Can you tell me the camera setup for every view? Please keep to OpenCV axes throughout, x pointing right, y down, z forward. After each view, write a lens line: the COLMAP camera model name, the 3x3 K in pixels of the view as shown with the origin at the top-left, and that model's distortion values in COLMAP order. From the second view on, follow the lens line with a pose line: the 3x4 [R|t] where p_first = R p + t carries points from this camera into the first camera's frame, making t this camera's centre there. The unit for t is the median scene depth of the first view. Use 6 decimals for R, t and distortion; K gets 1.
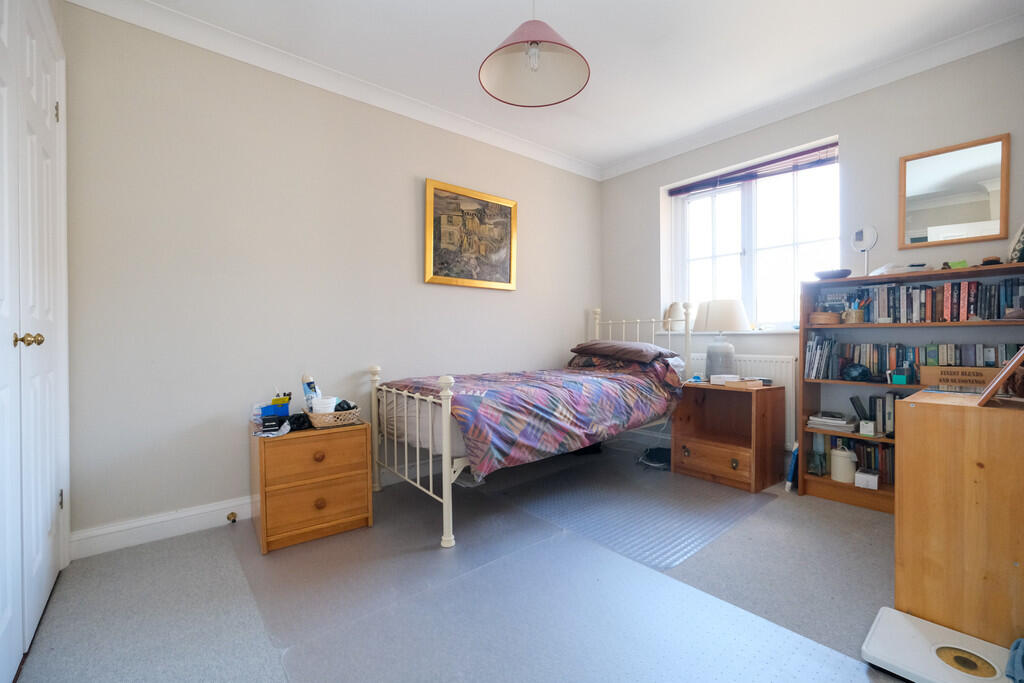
lens RADIAL K [[441.2, 0, 512.1], [0, 441.2, 342.1], [0, 0, 1]] dist [-0.001870, -0.000449]
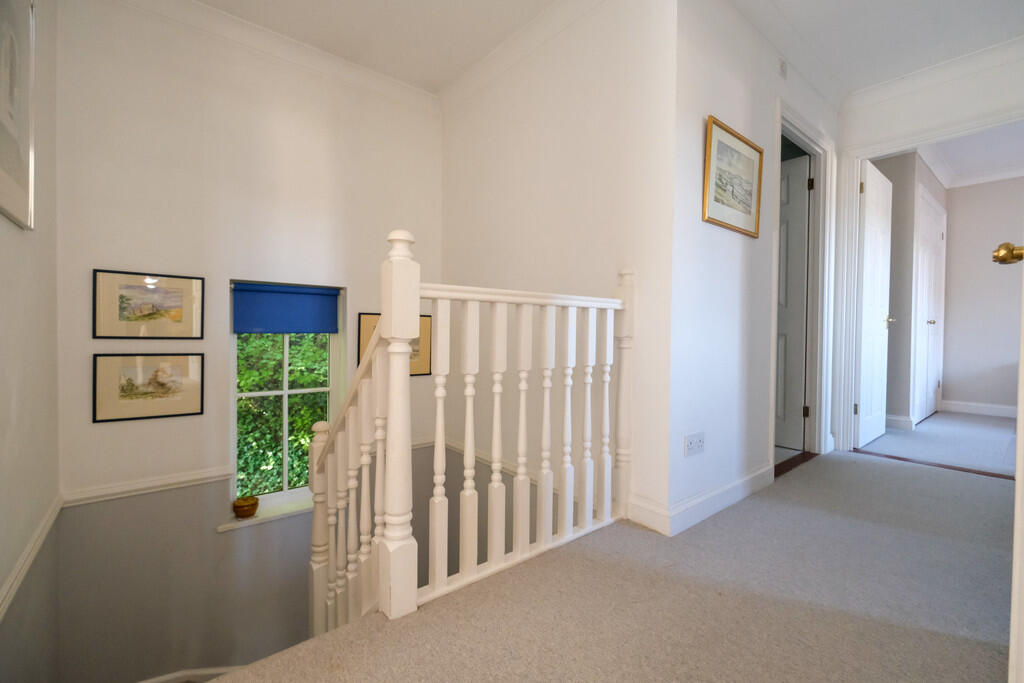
lens RADIAL K [[441.2, 0, 512.3], [0, 441.2, 337.7], [0, 0, 1]] dist [-0.001870, -0.000449]
pose [[-0.002776, 0.018231, -0.999830, 1.620403], [-0.019590, 0.999641, 0.018281, 0.081373], [0.999804, 0.019637, -0.002418, -1.561136]]
